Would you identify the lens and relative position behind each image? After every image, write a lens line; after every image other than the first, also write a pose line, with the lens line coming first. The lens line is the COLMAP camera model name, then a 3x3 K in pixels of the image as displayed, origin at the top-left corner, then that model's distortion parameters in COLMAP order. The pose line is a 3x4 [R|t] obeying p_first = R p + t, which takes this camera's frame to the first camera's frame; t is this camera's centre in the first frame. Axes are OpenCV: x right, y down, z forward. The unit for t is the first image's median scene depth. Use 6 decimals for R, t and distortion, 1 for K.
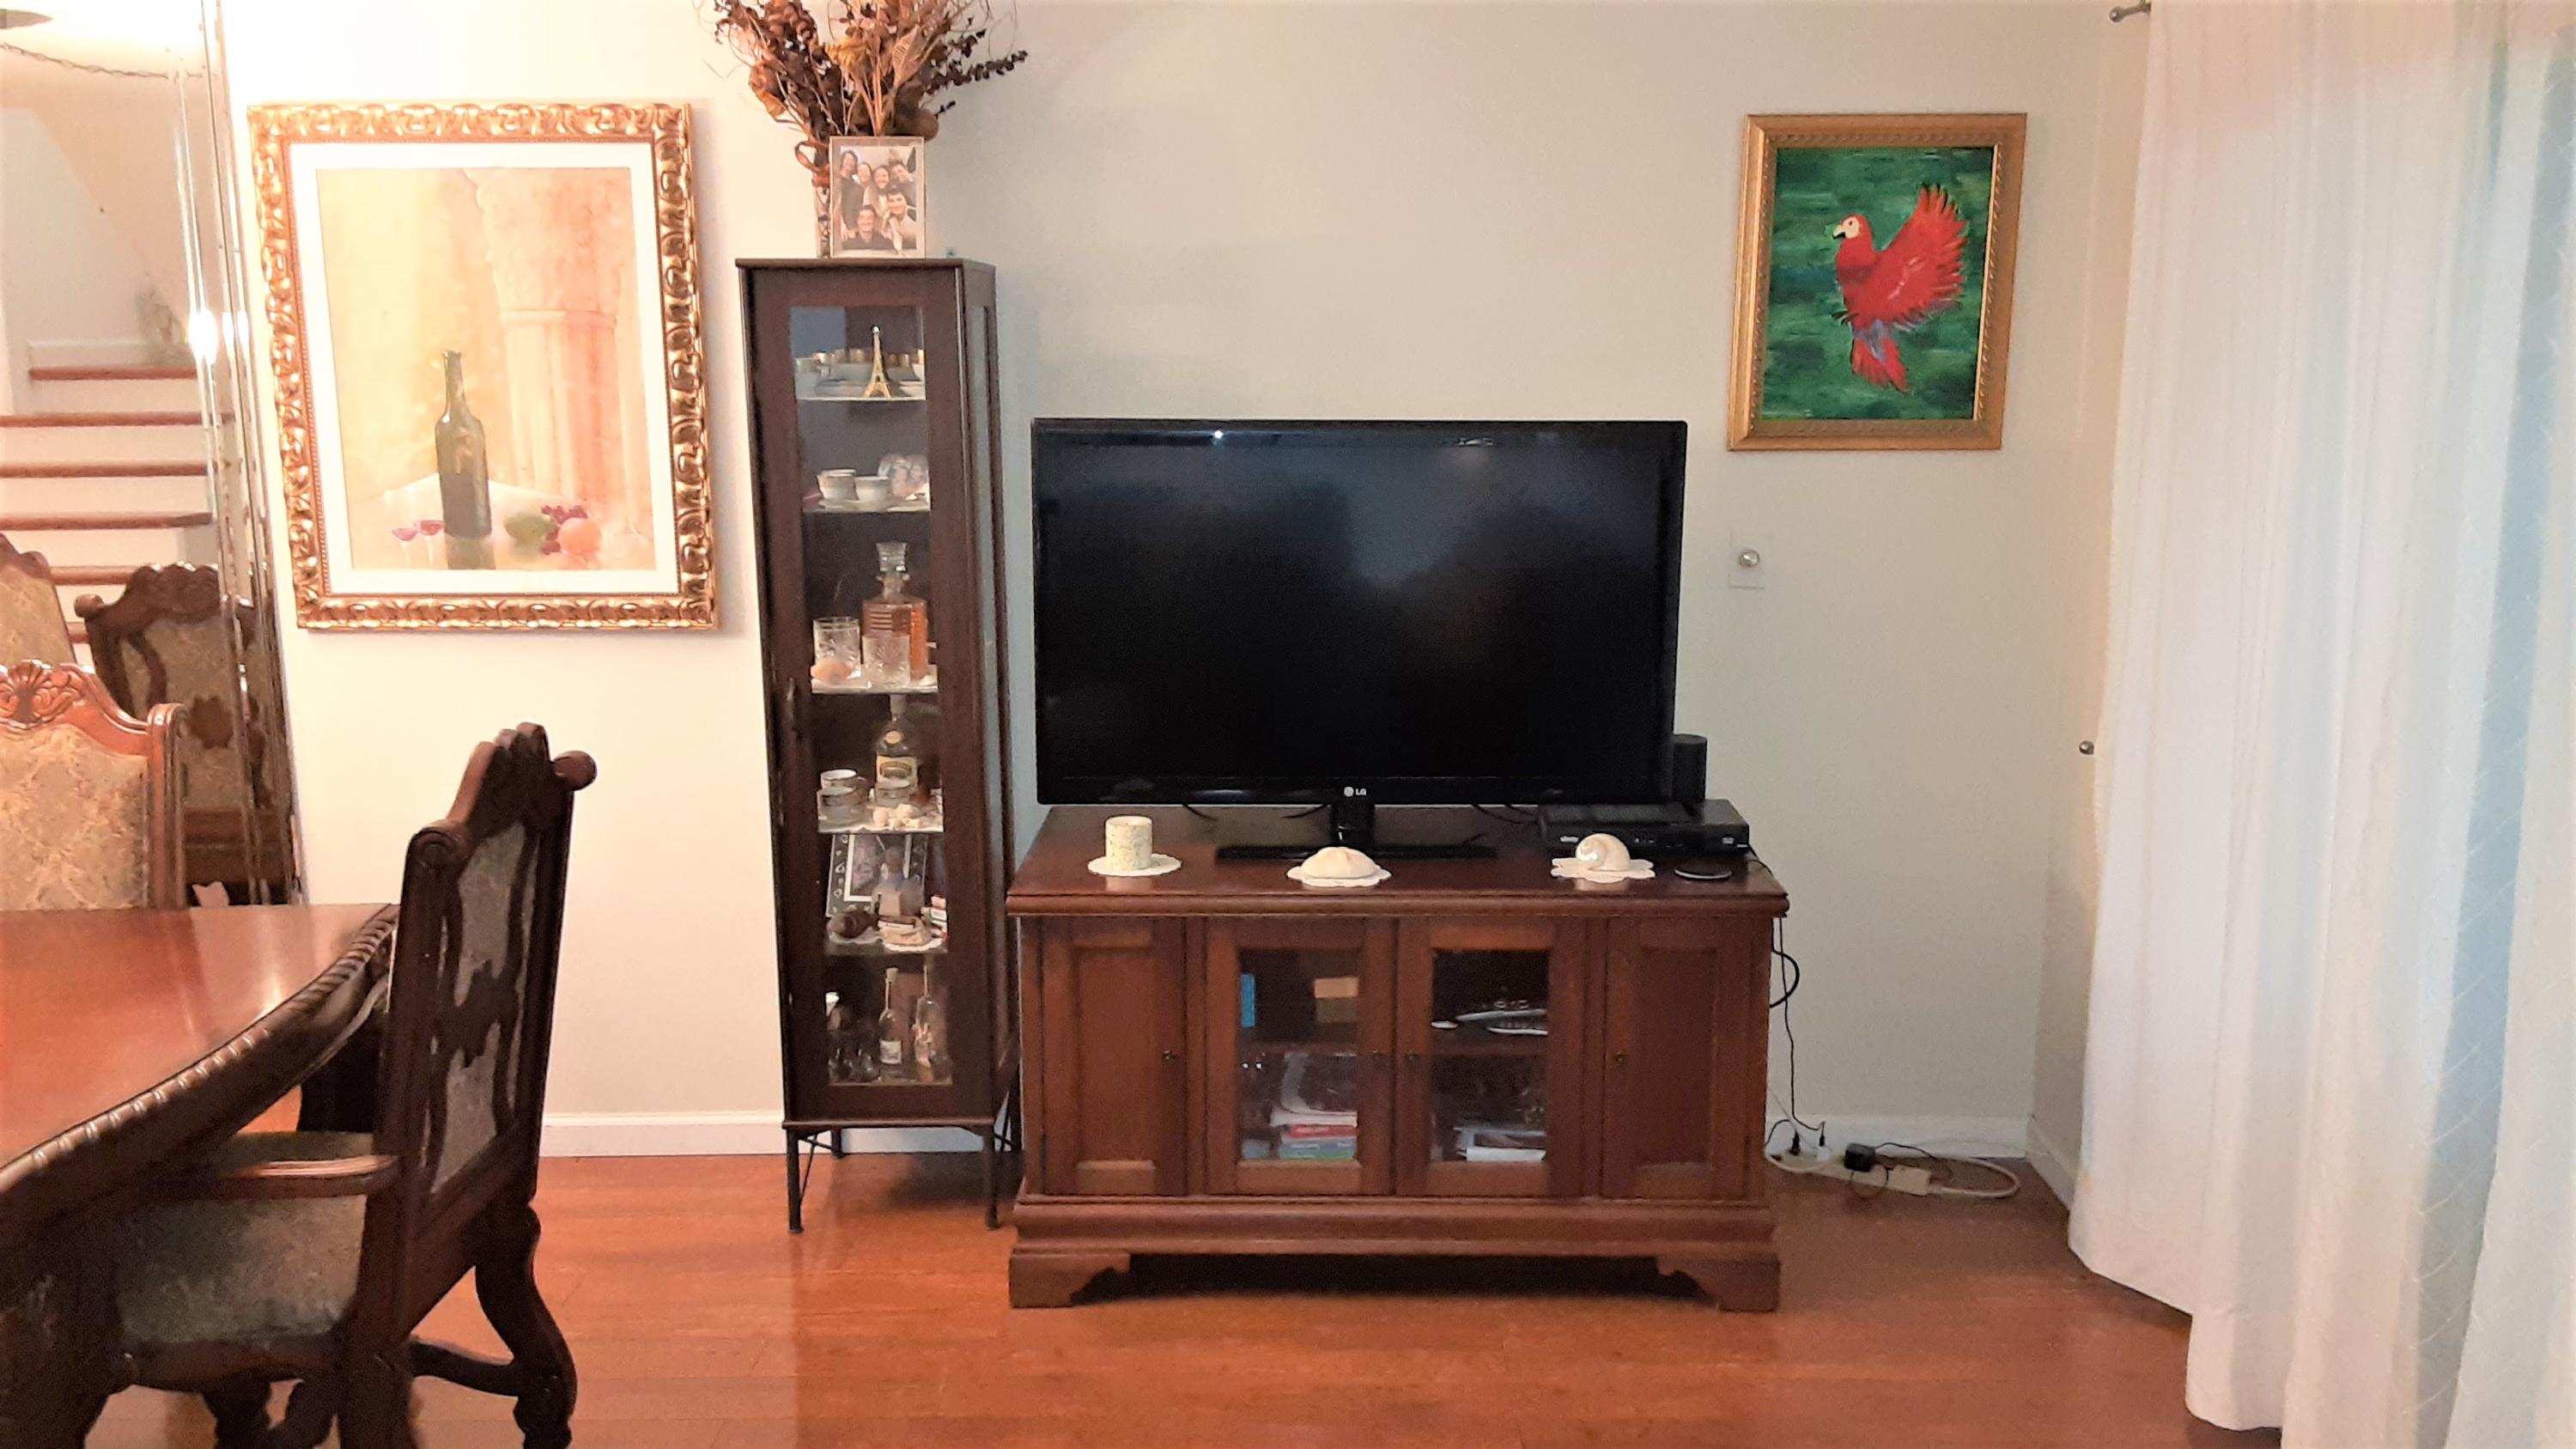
lens RADIAL K [[2095.9, 0, 1290.1], [0, 2095.9, 706.5], [0, 0, 1]] dist [0.142410, -0.231034]
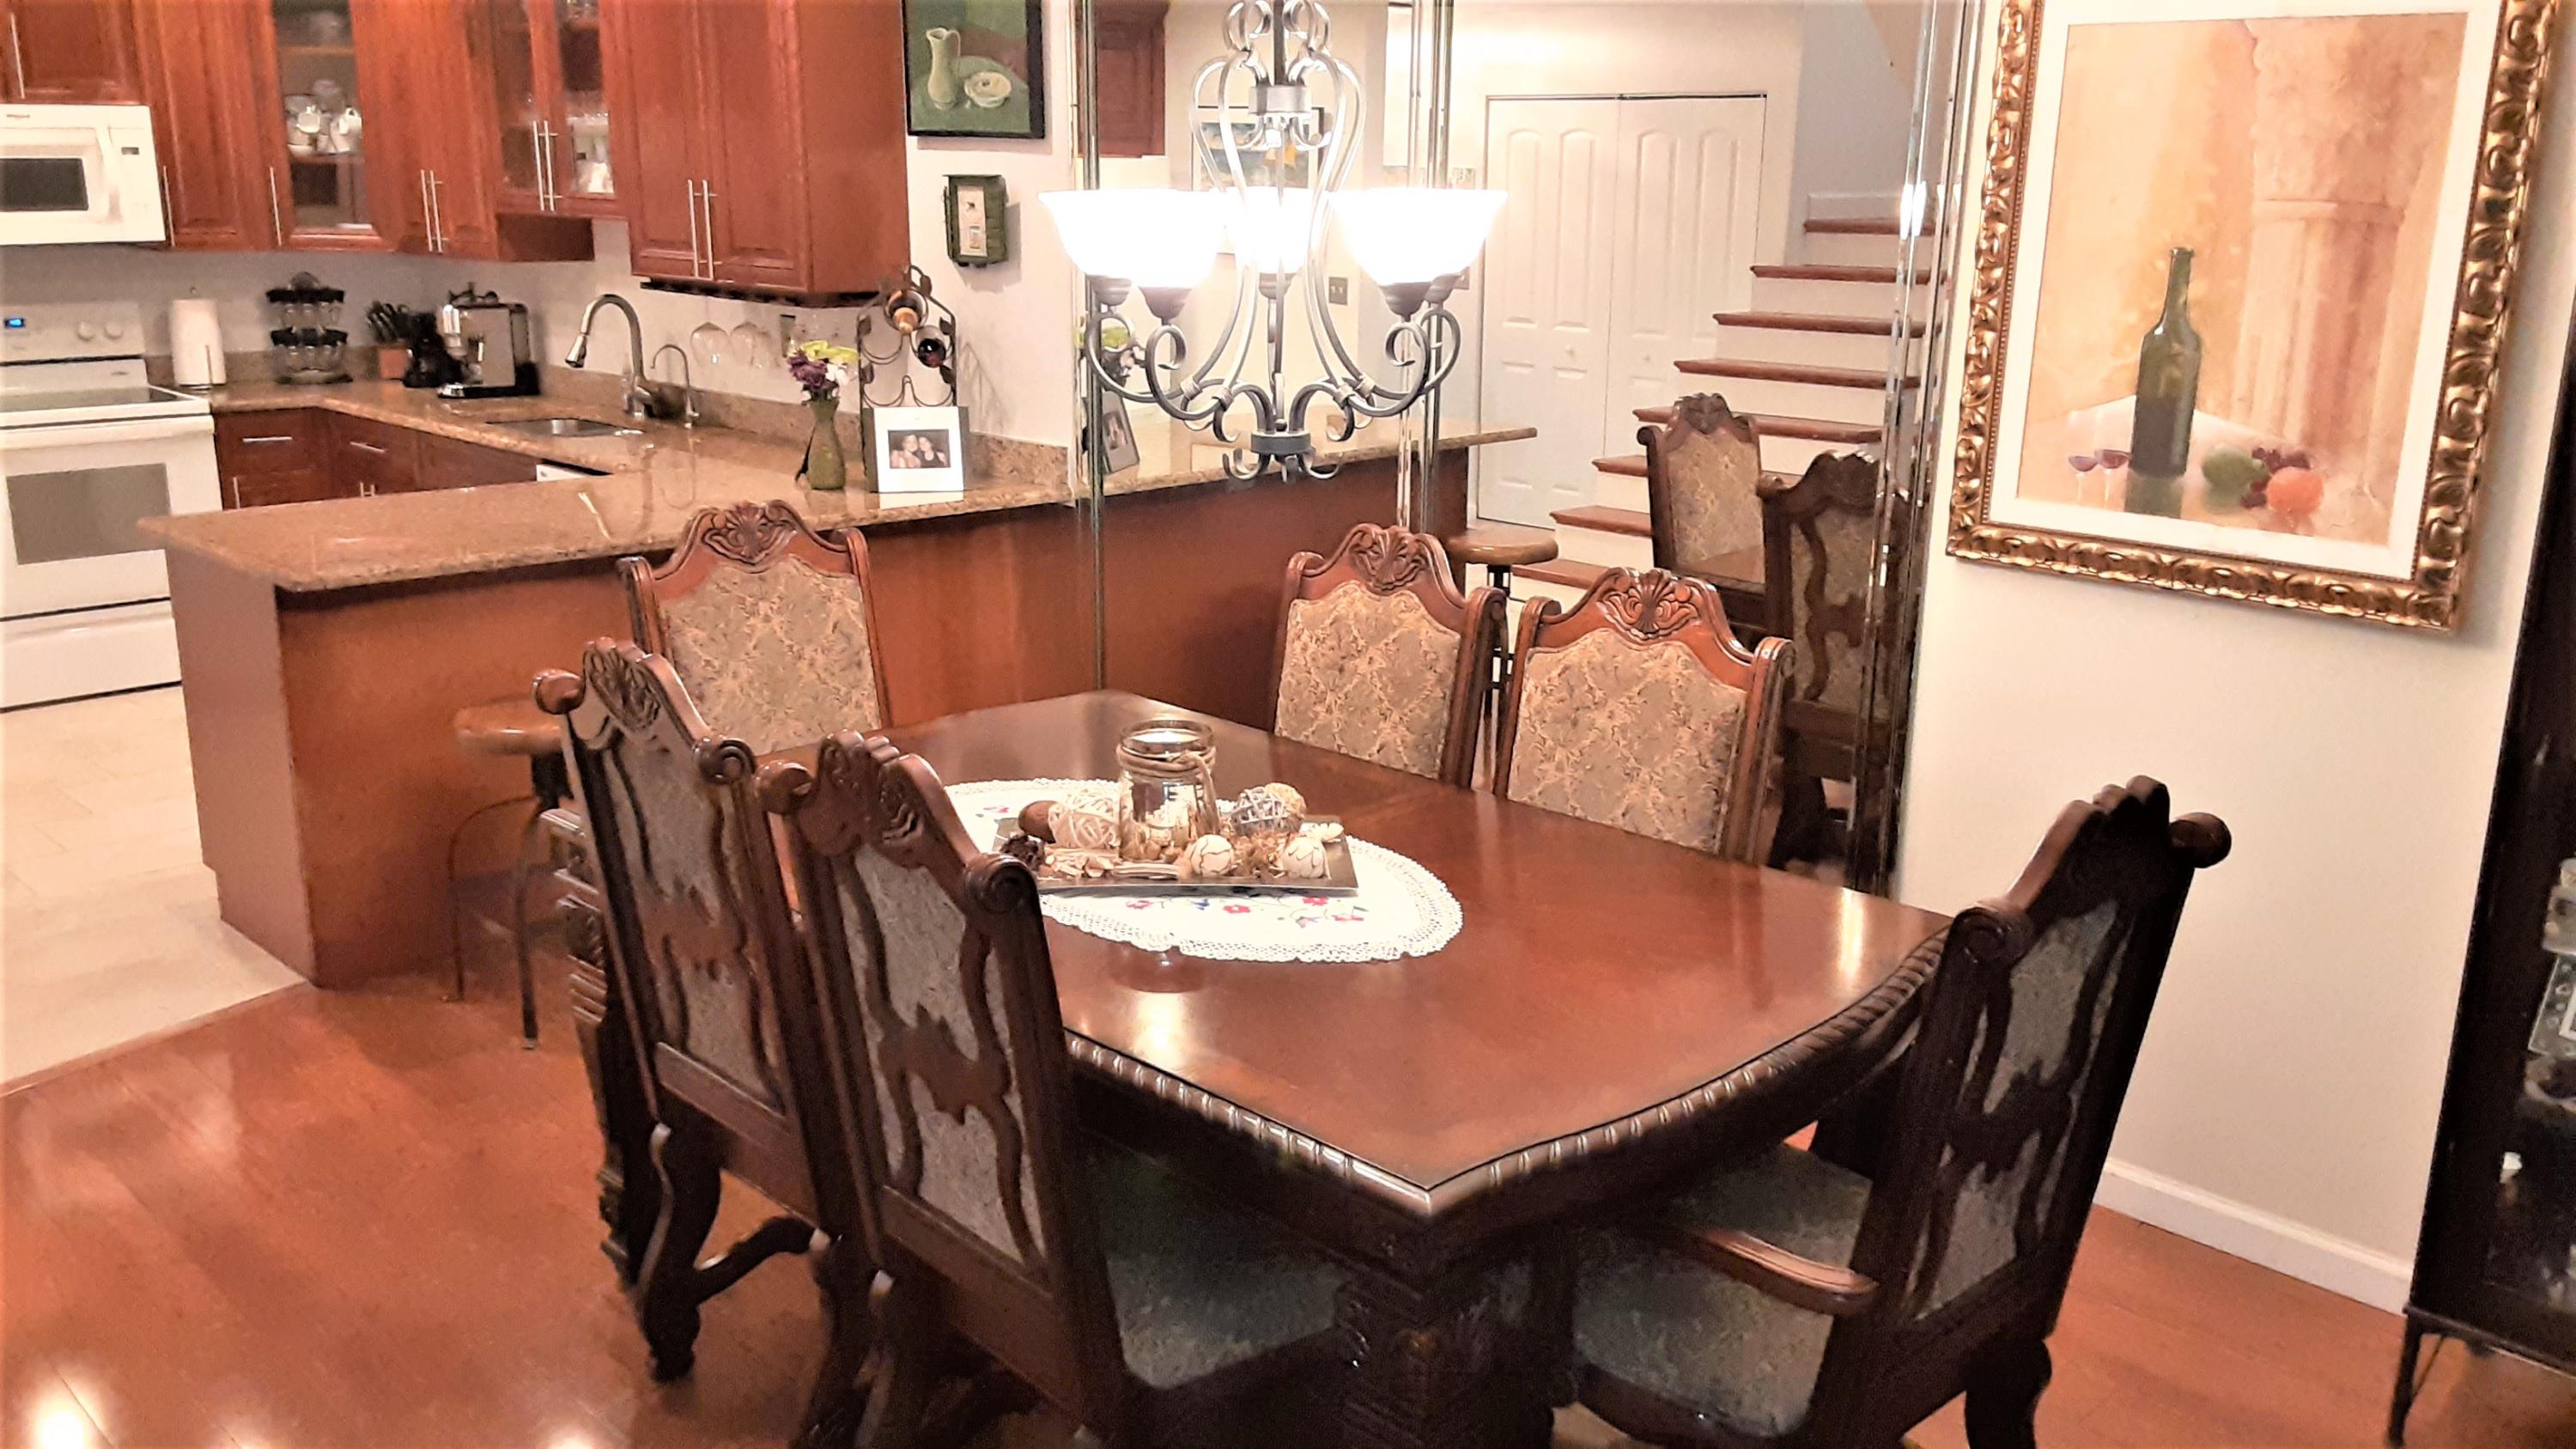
lens RADIAL K [[2095.9, 0, 1290.1], [0, 2095.9, 706.5], [0, 0, 1]] dist [0.142410, -0.231034]
pose [[0.710591, 0.196836, -0.675511, -0.048595], [-0.147744, 0.980410, 0.130264, -0.050768], [0.687918, 0.007239, 0.725752, 0.172280]]
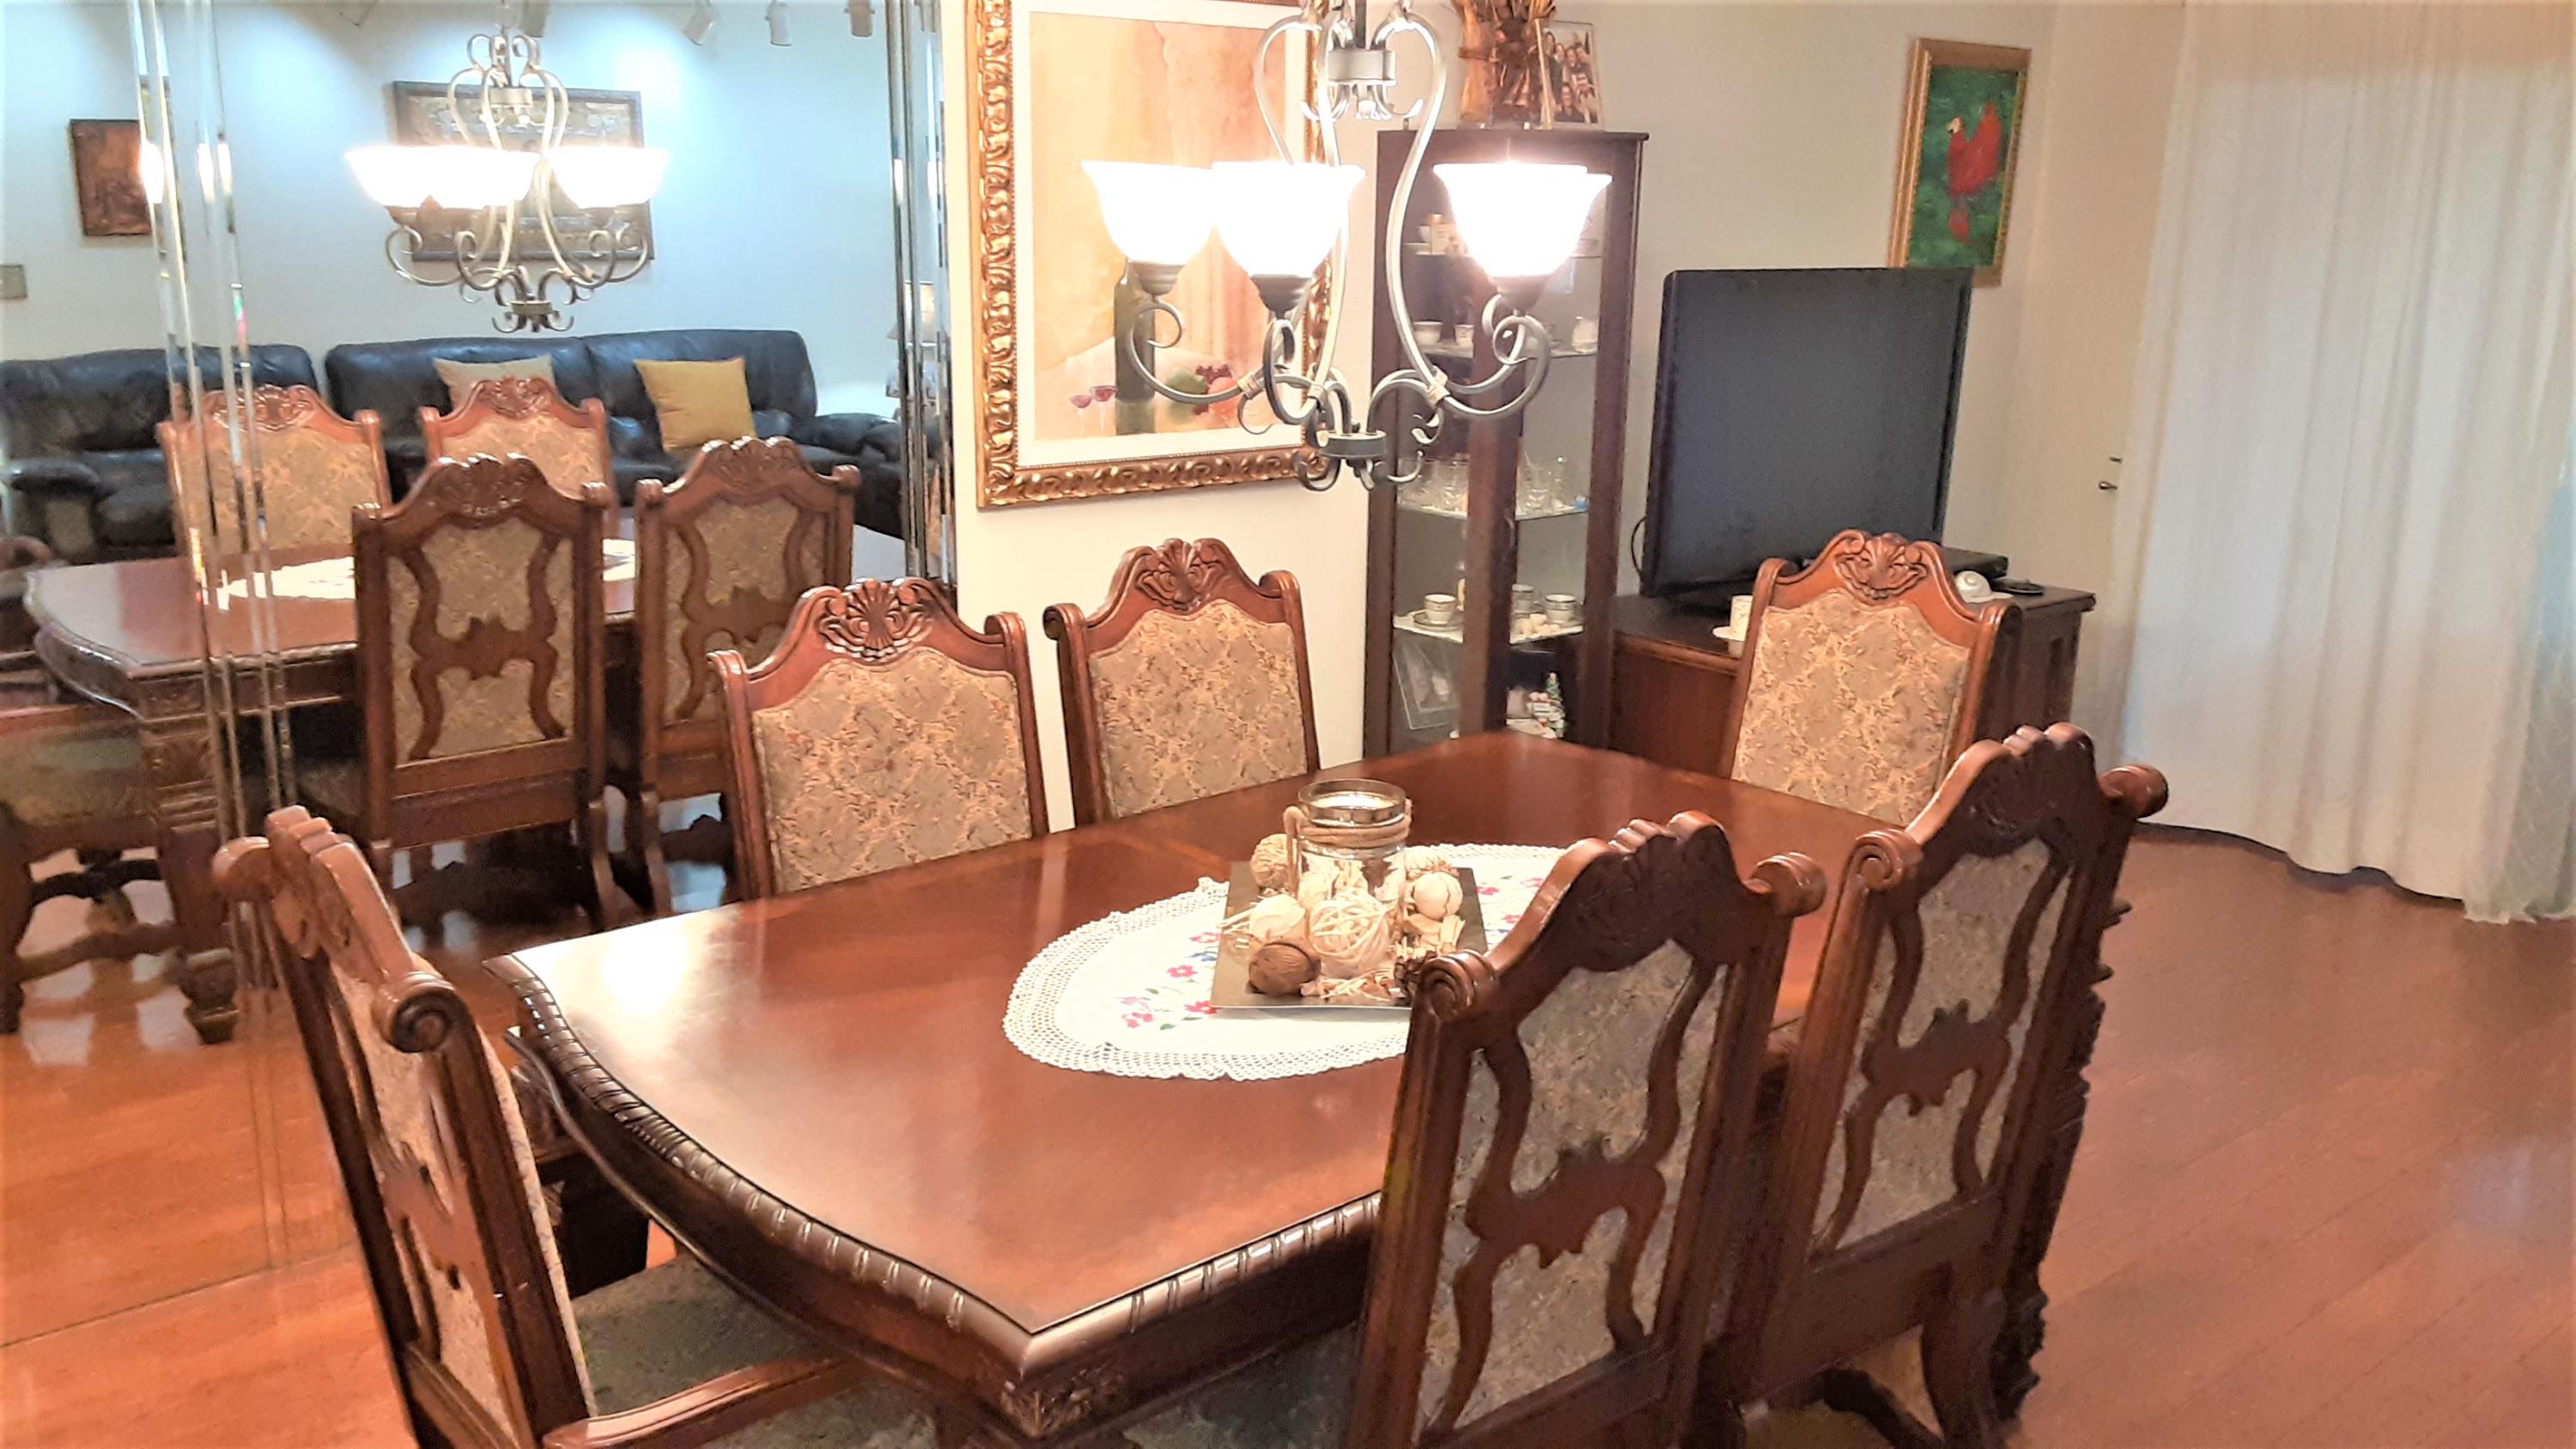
lens RADIAL K [[2095.9, 0, 1290.1], [0, 2095.9, 706.5], [0, 0, 1]] dist [0.142410, -0.231034]
pose [[0.764616, -0.137111, 0.629733, -0.985928], [0.090910, 0.990284, 0.105231, -0.035870], [-0.638043, -0.023212, 0.769651, 0.197213]]
